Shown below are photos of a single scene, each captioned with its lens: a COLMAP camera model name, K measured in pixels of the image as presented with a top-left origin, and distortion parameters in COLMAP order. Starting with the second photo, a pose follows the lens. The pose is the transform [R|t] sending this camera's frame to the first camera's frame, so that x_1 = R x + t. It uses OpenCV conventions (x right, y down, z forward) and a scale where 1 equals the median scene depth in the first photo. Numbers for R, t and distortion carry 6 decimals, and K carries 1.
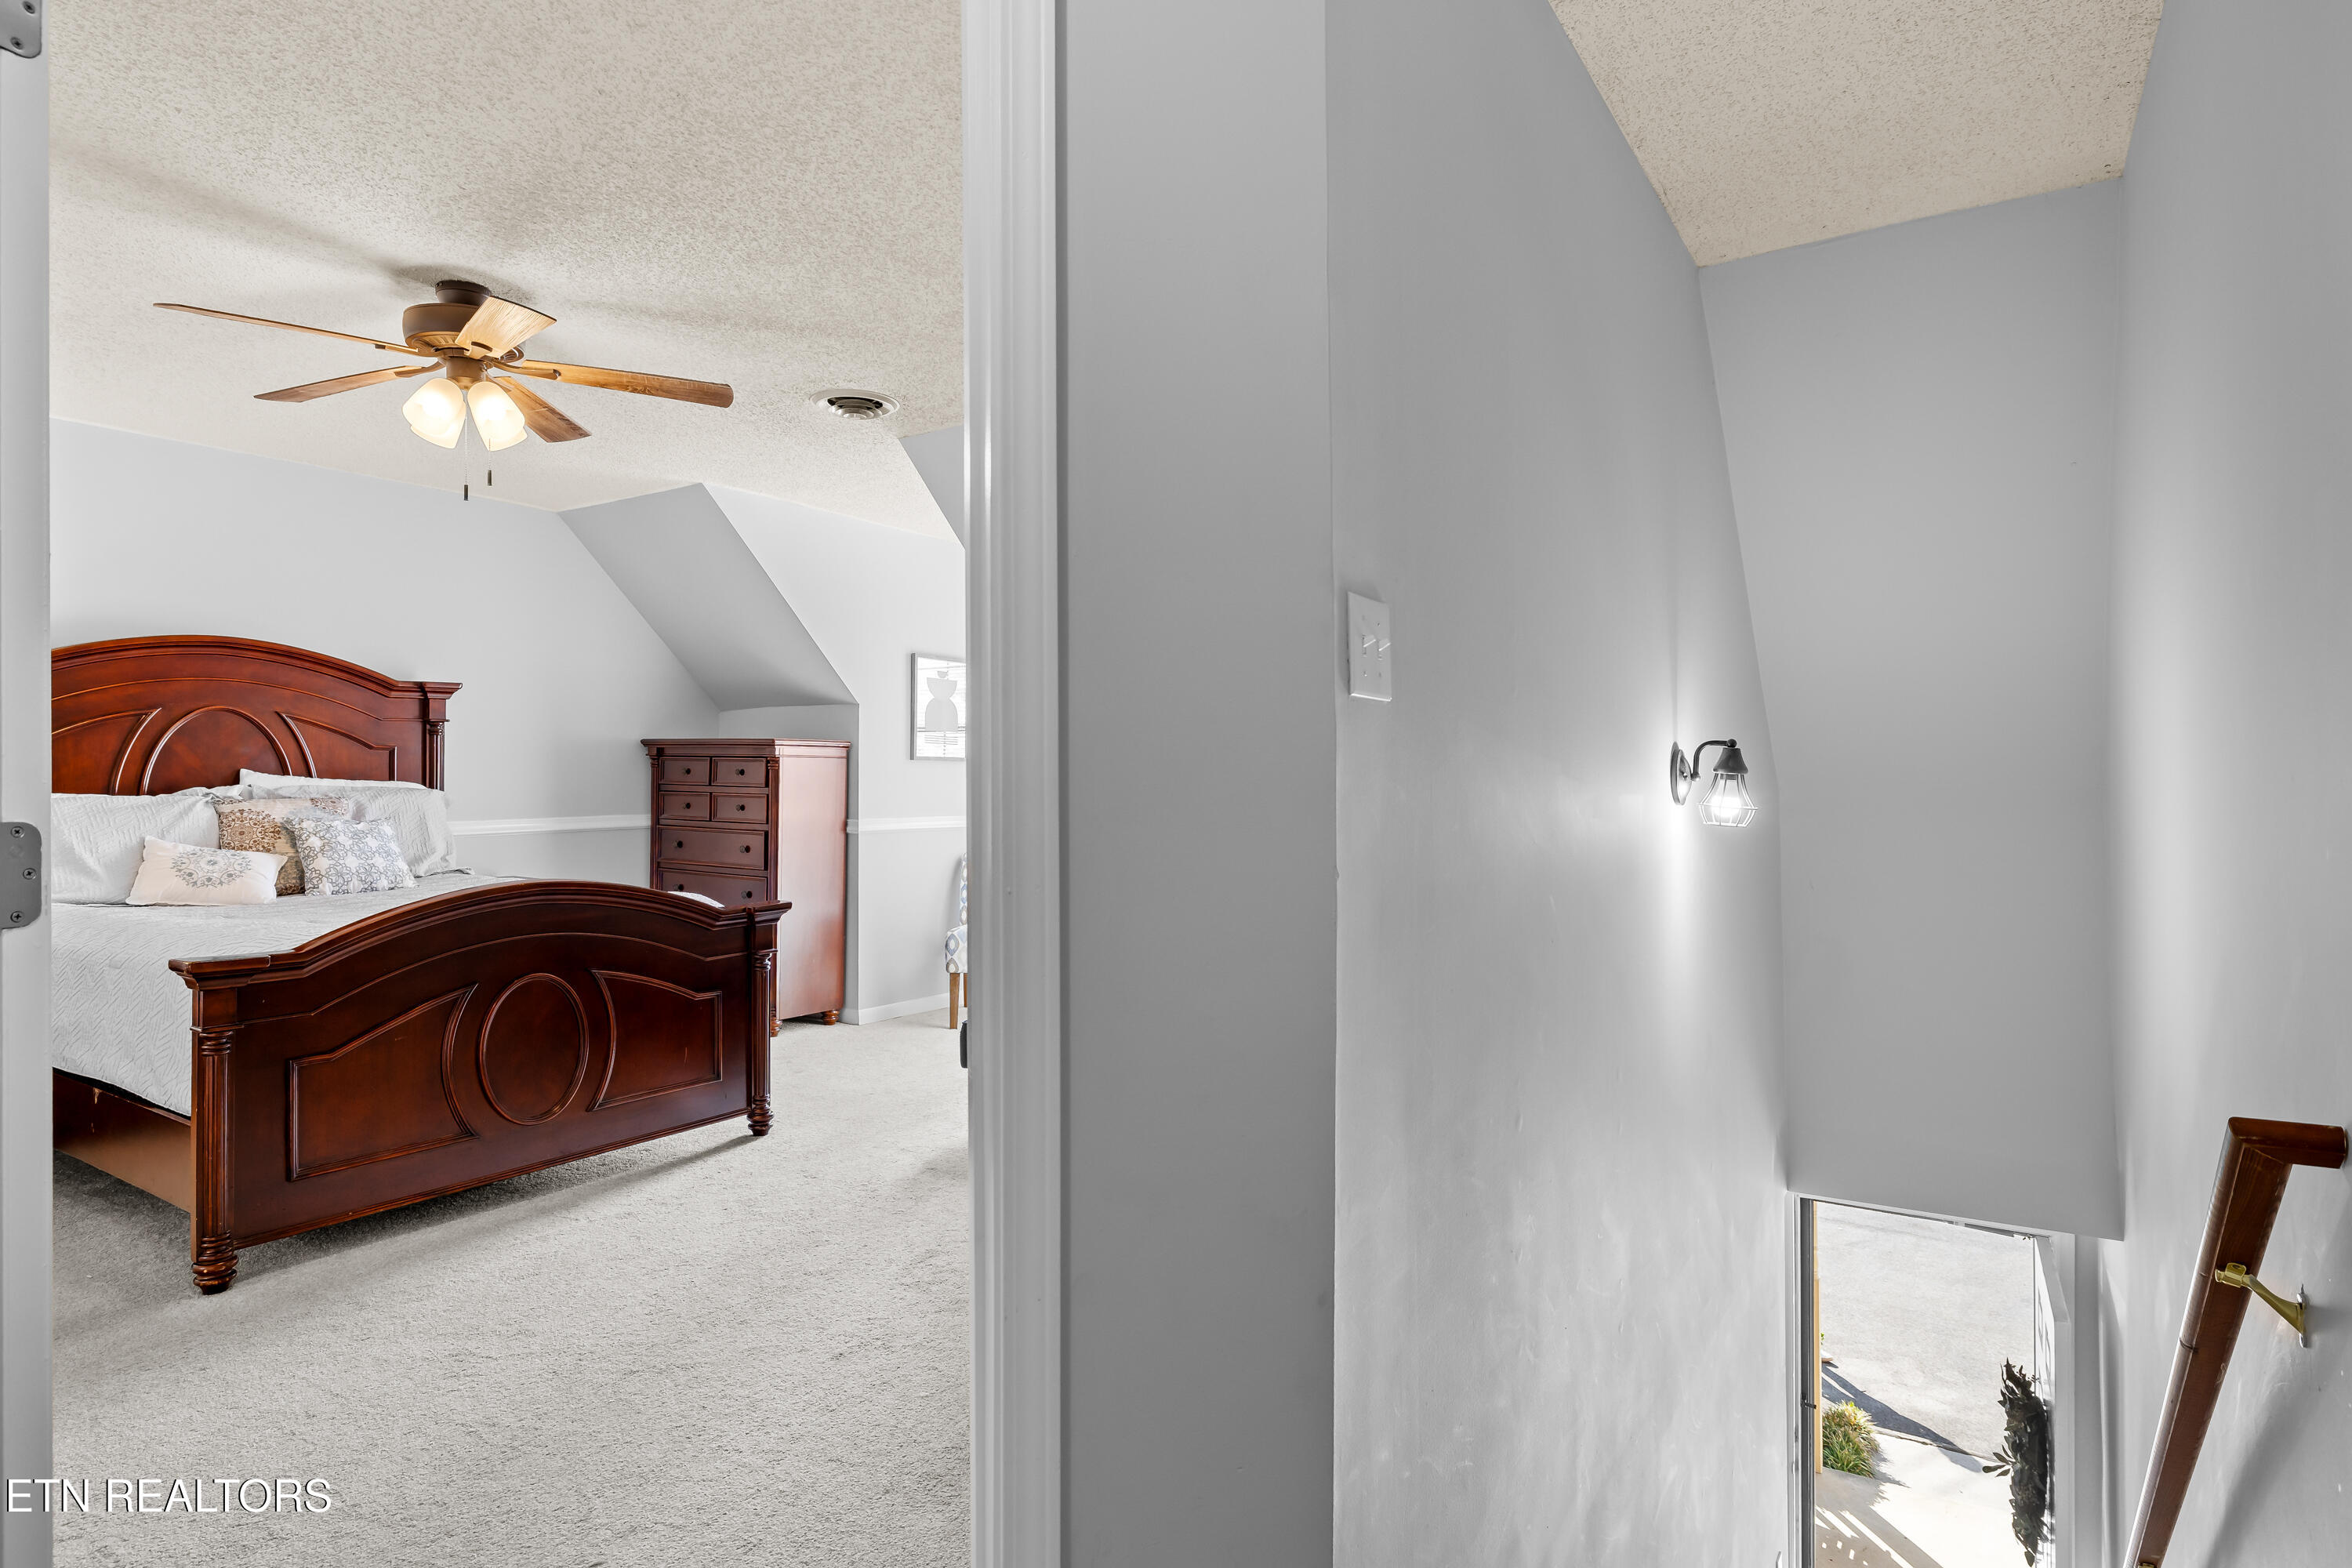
lens RADIAL K [[1301.2, 0, 1158.3], [0, 1301.2, 781.7], [0, 0, 1]] dist [0.002066, -0.000749]
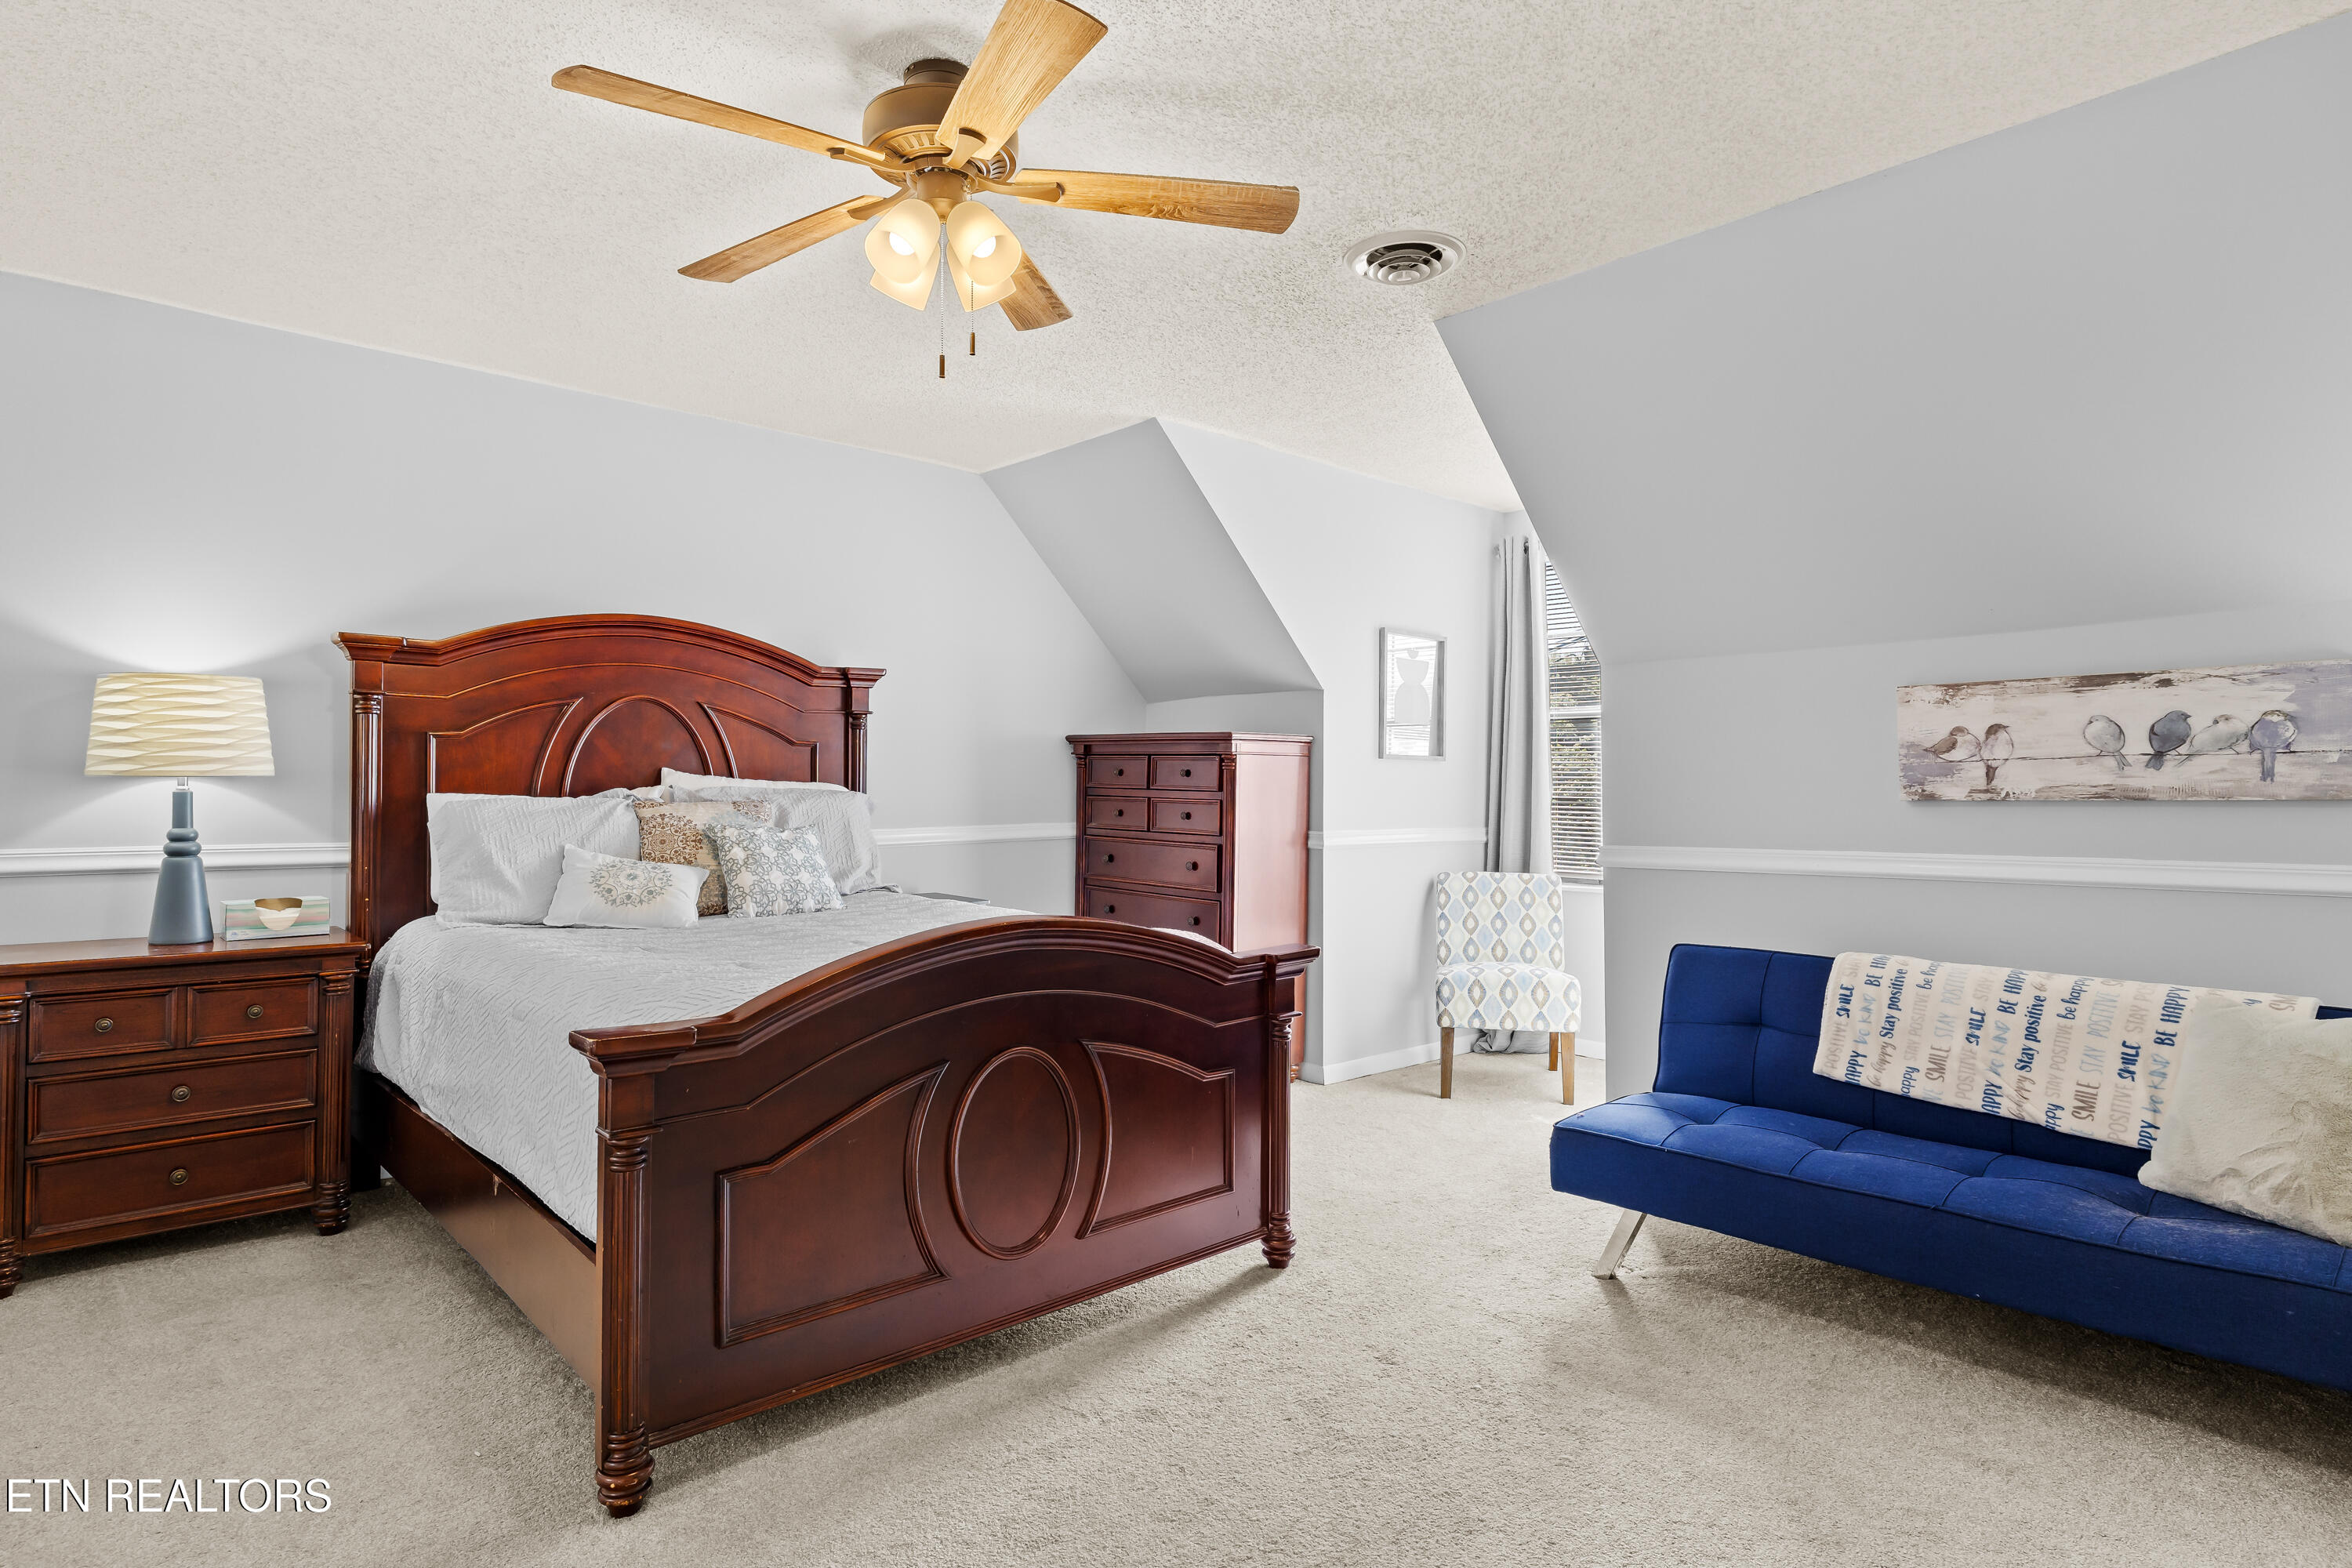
lens RADIAL K [[1261.5, 0, 1129.7], [0, 1261.5, 788.4], [0, 0, 1]] dist [0.003155, 0.000746]
pose [[0.966370, 0.003316, -0.257136, -0.192190], [-0.003513, 0.999994, -0.000306, 0.003505], [0.257133, 0.001199, 0.966375, 0.274791]]
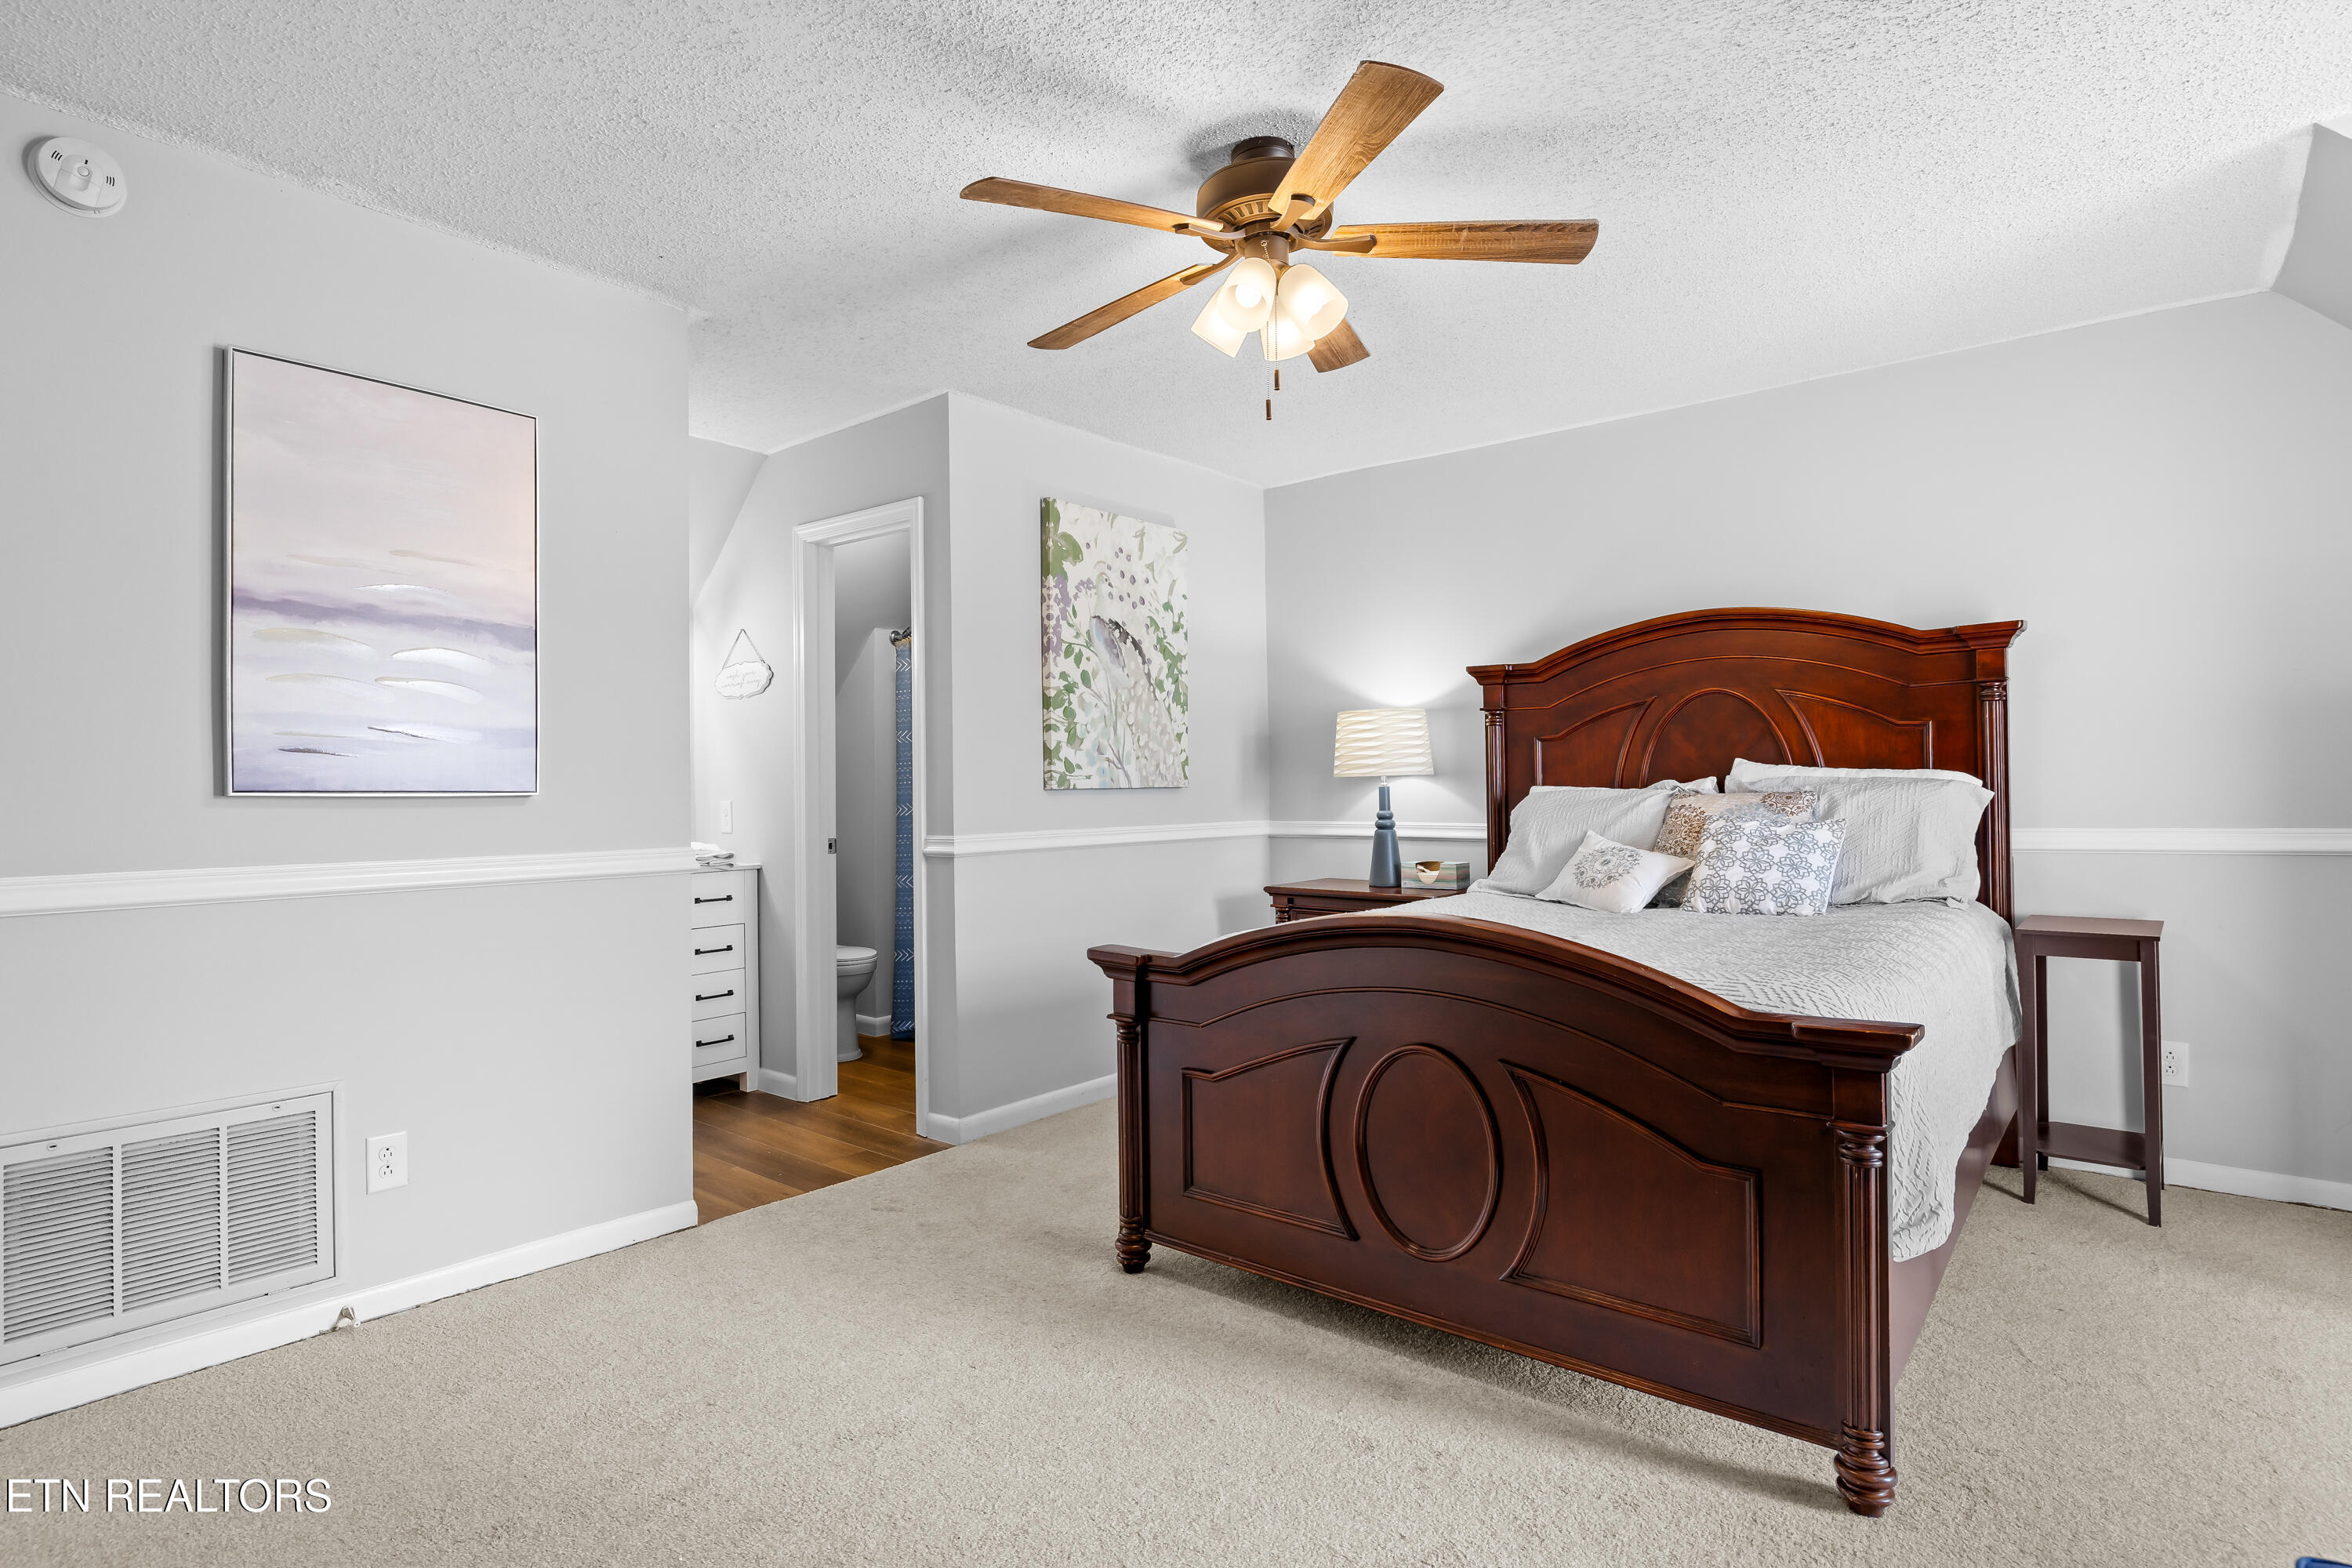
lens RADIAL K [[1227.4, 0, 1176.0], [0, 1227.4, 784.0], [0, 0, 1]] dist [0.000550, -0.000194]
pose [[-0.113340, 0.000089, -0.993556, 0.158192], [0.011225, 0.999936, -0.001191, 0.004272], [0.993493, -0.011288, -0.113334, 0.756072]]
